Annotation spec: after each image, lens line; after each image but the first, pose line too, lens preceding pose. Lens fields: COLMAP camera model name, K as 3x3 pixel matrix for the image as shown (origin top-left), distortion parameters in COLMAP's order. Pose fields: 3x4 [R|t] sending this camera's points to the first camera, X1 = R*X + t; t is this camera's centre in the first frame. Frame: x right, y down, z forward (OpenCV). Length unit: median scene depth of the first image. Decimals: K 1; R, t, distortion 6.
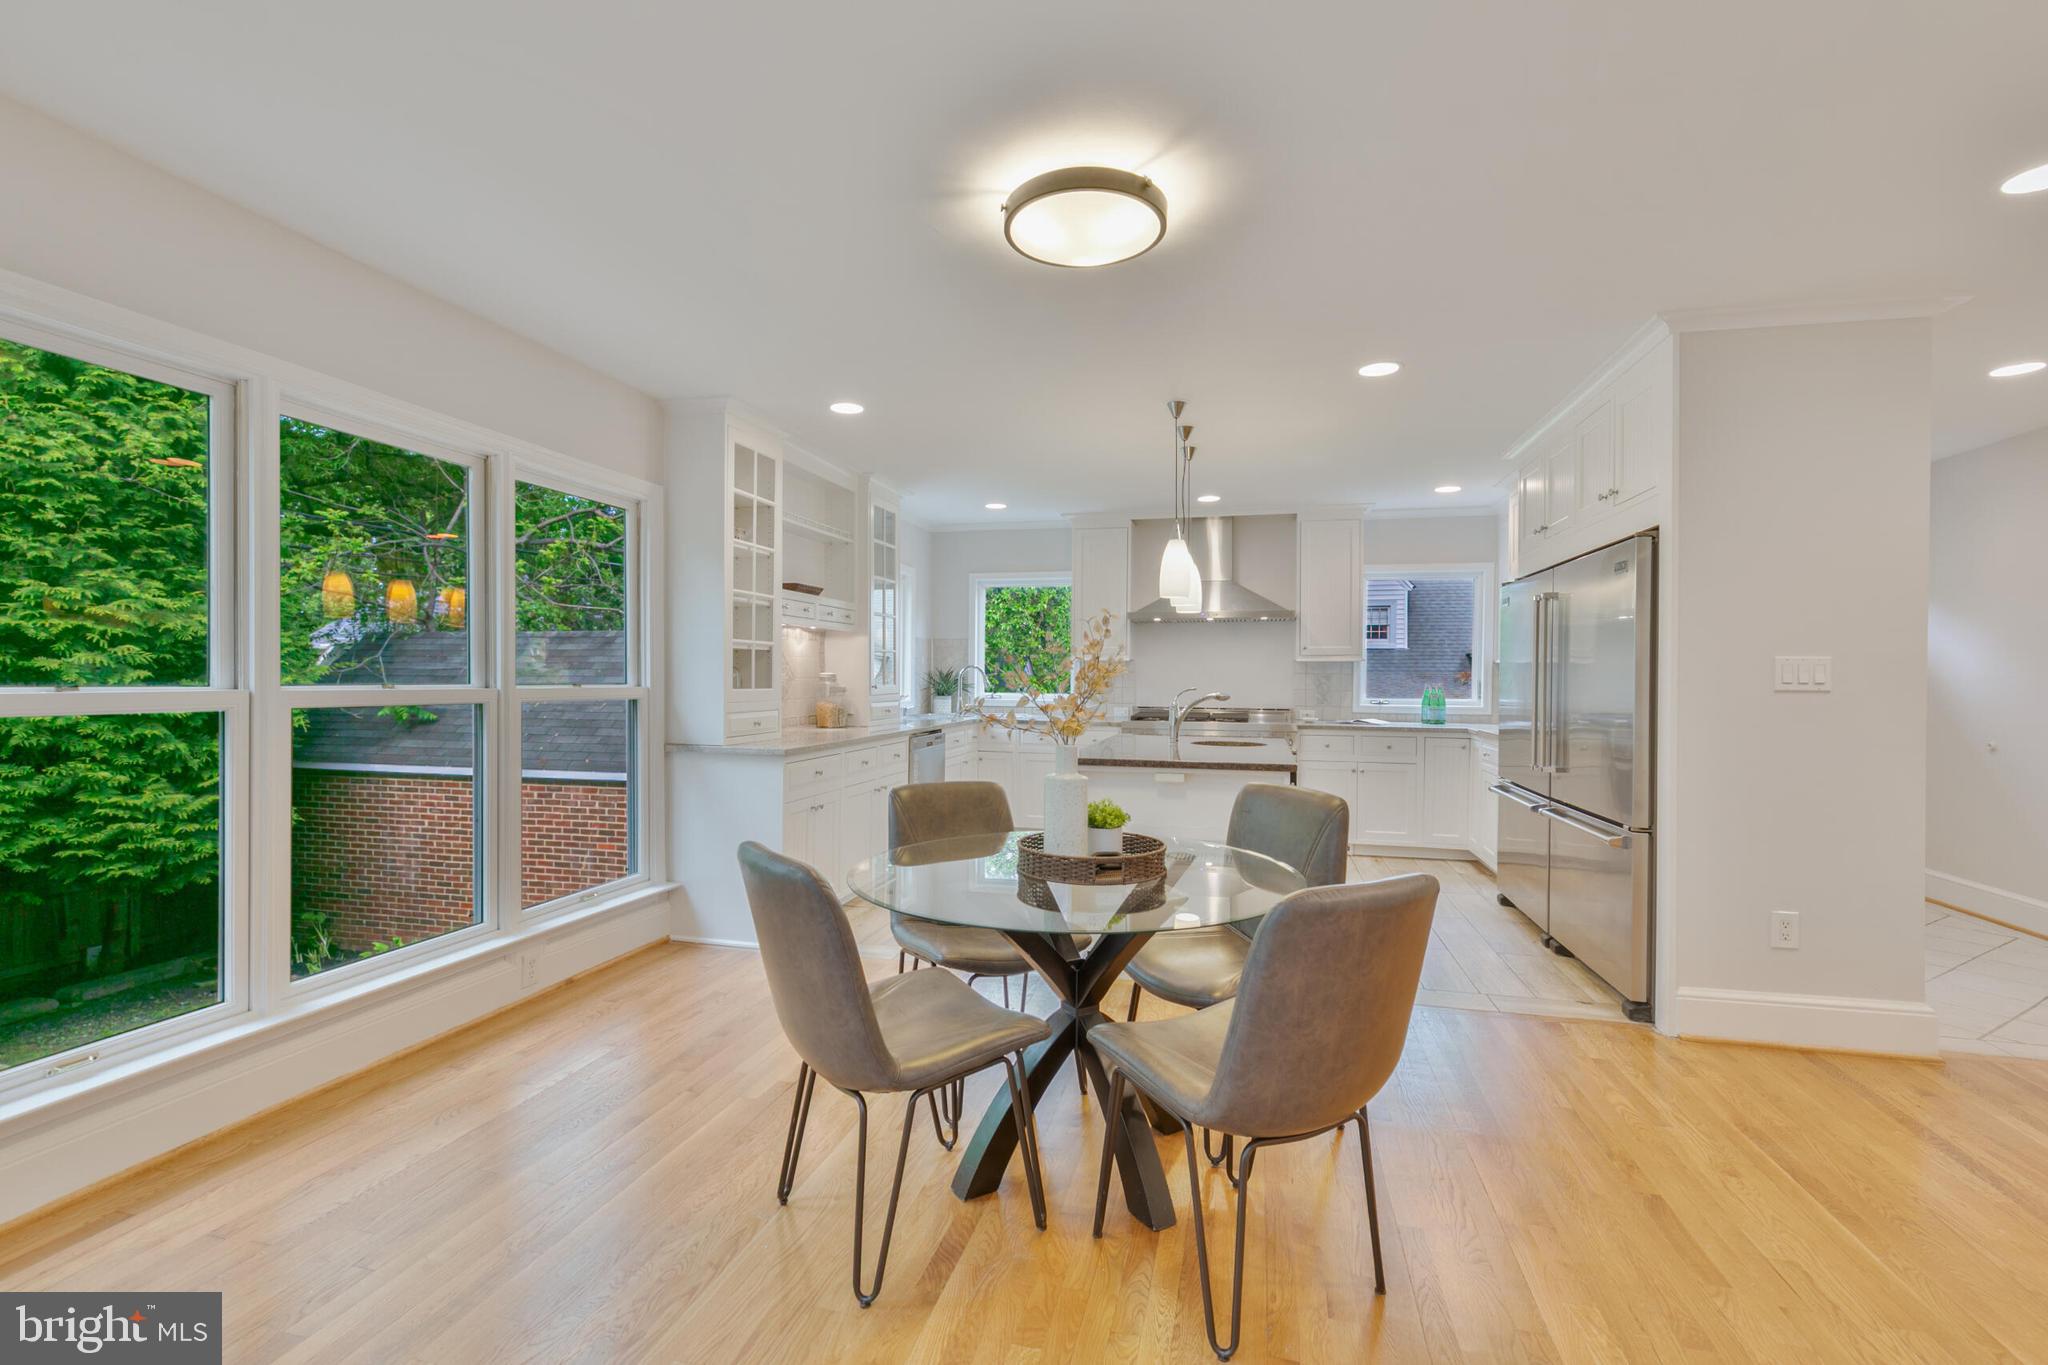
lens RADIAL K [[918.9, 0, 1028.8], [0, 918.9, 683.9], [0, 0, 1]] dist [0.009726, -0.001394]
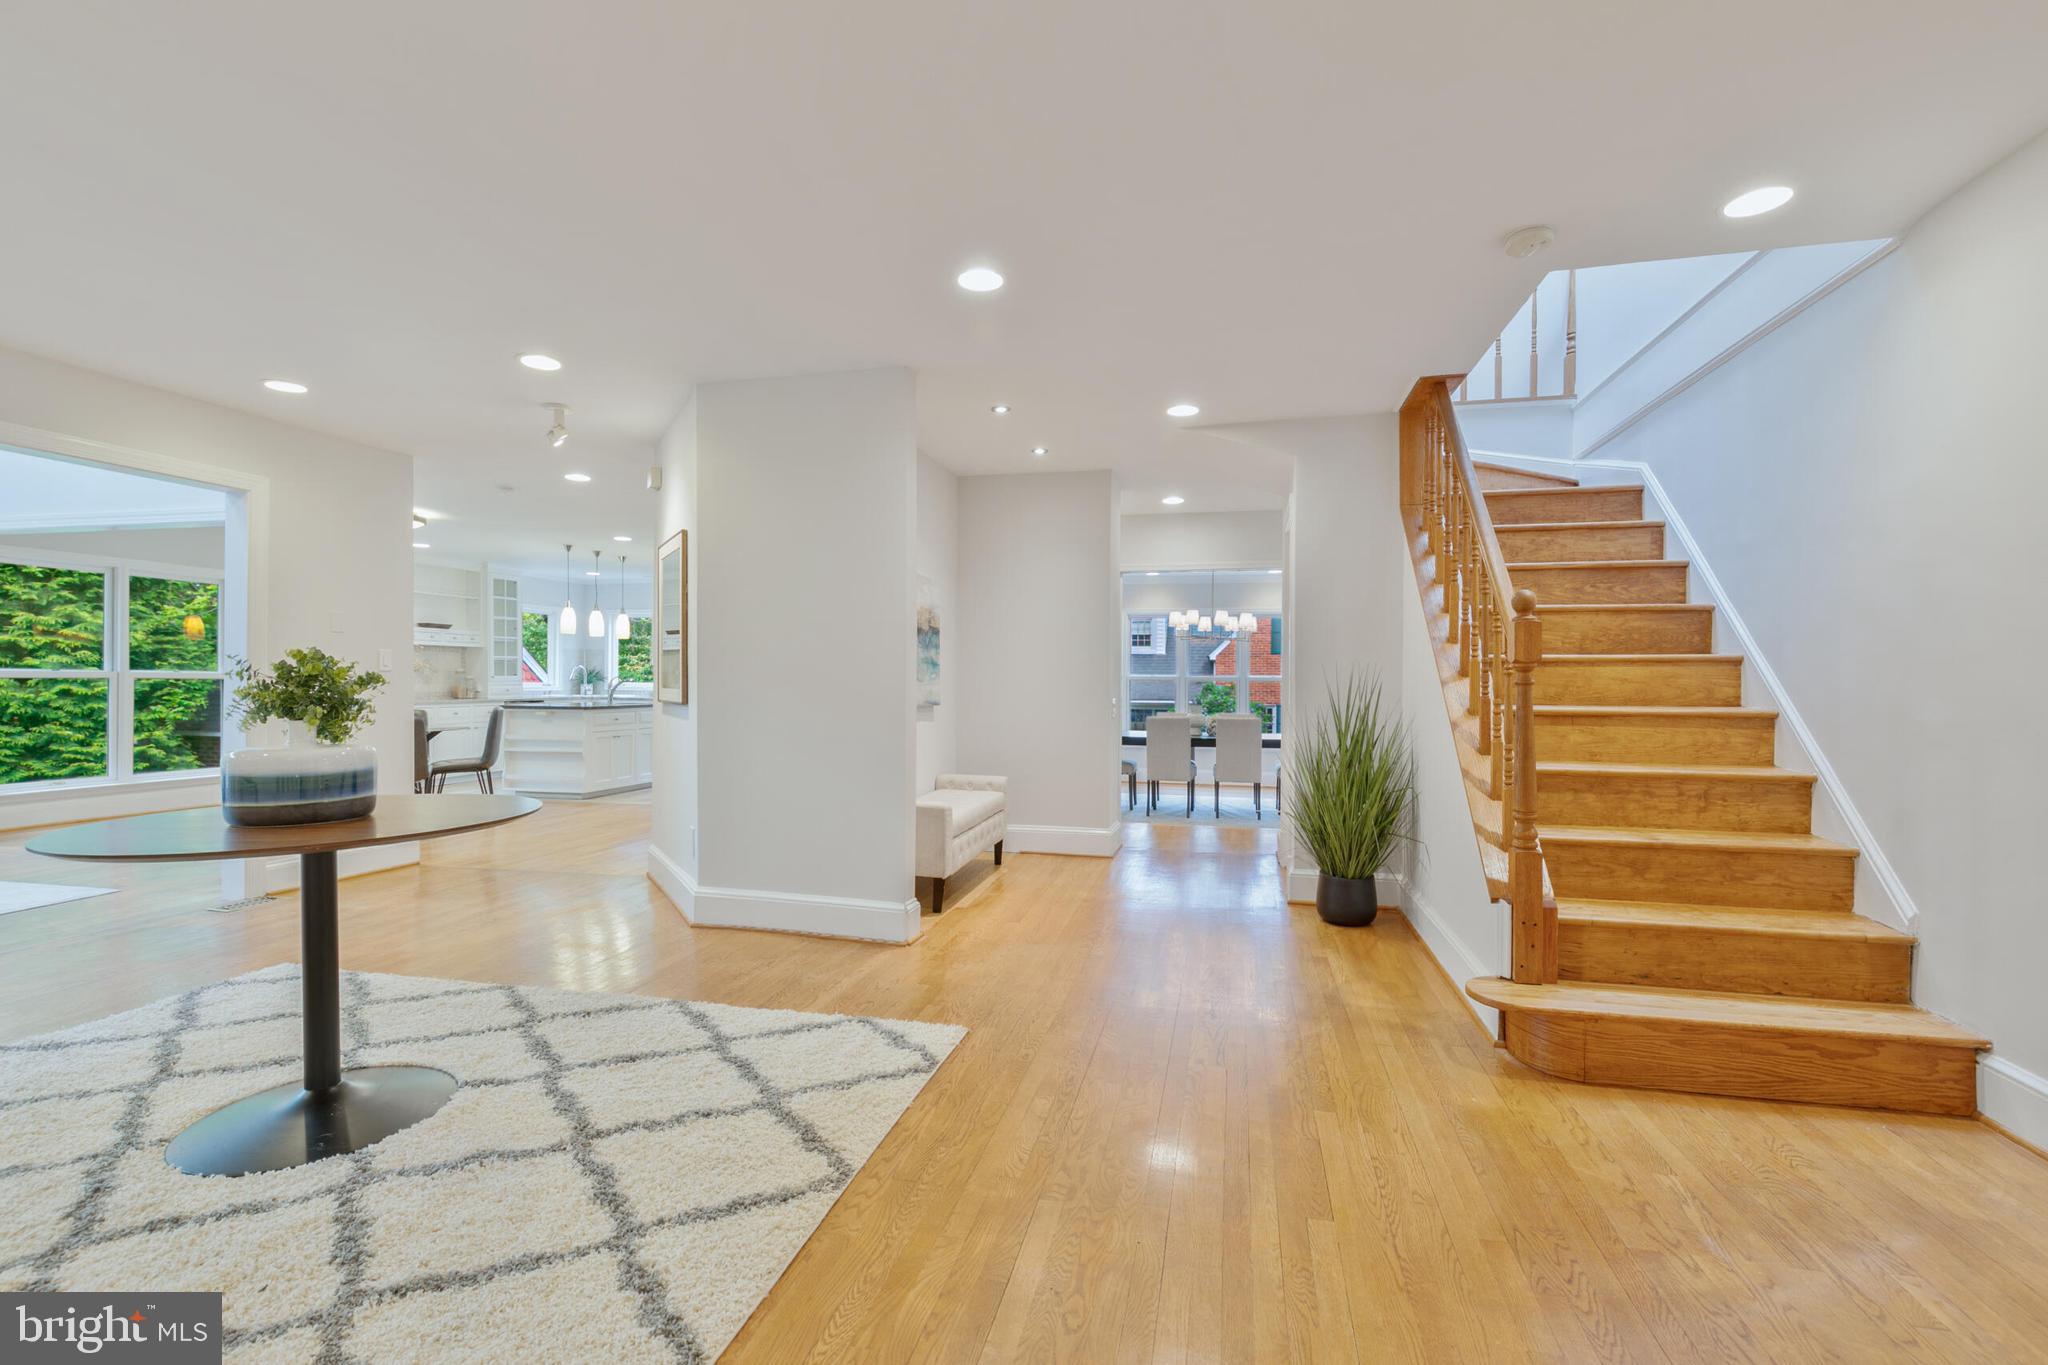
lens RADIAL K [[918.9, 0, 1031.4], [0, 918.9, 680.4], [0, 0, 1]] dist [0.009726, -0.001394]
pose [[0.999829, 0.002244, 0.018344, 0.663175], [-0.002116, 0.999973, -0.007002, 0.016140], [-0.018359, 0.006962, 0.999807, -0.658947]]
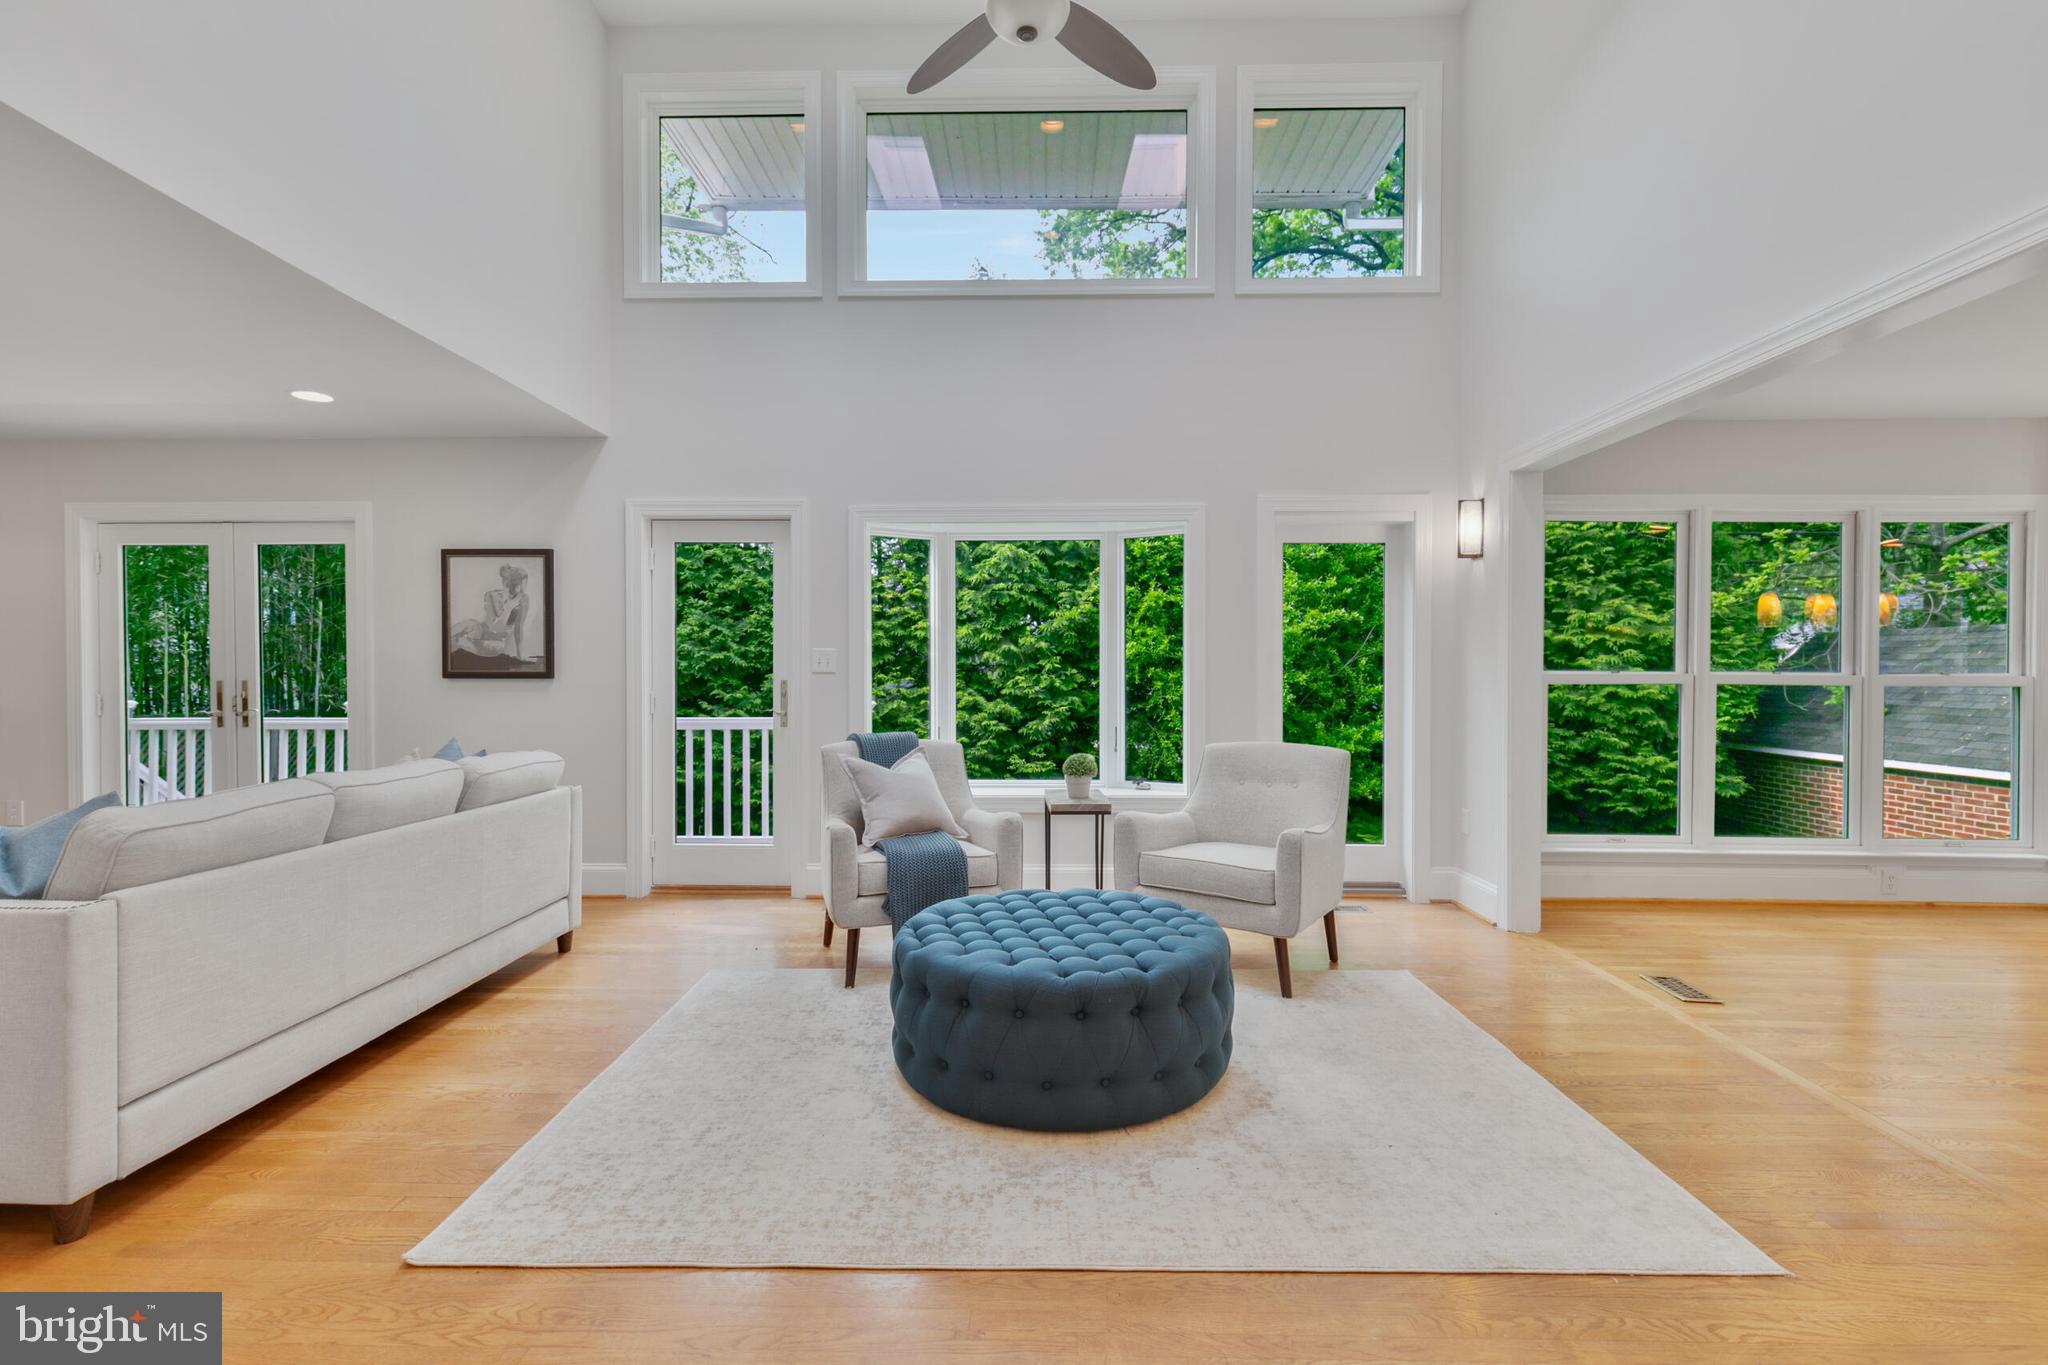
lens RADIAL K [[918.9, 0, 1011.9], [0, 918.9, 680.7], [0, 0, 1]] dist [0.009726, -0.001394]
pose [[0.212076, 0.007007, -0.977228, 0.226952], [-0.010716, 0.999931, 0.004844, 0.008805], [0.977194, 0.009445, 0.212137, -0.244037]]
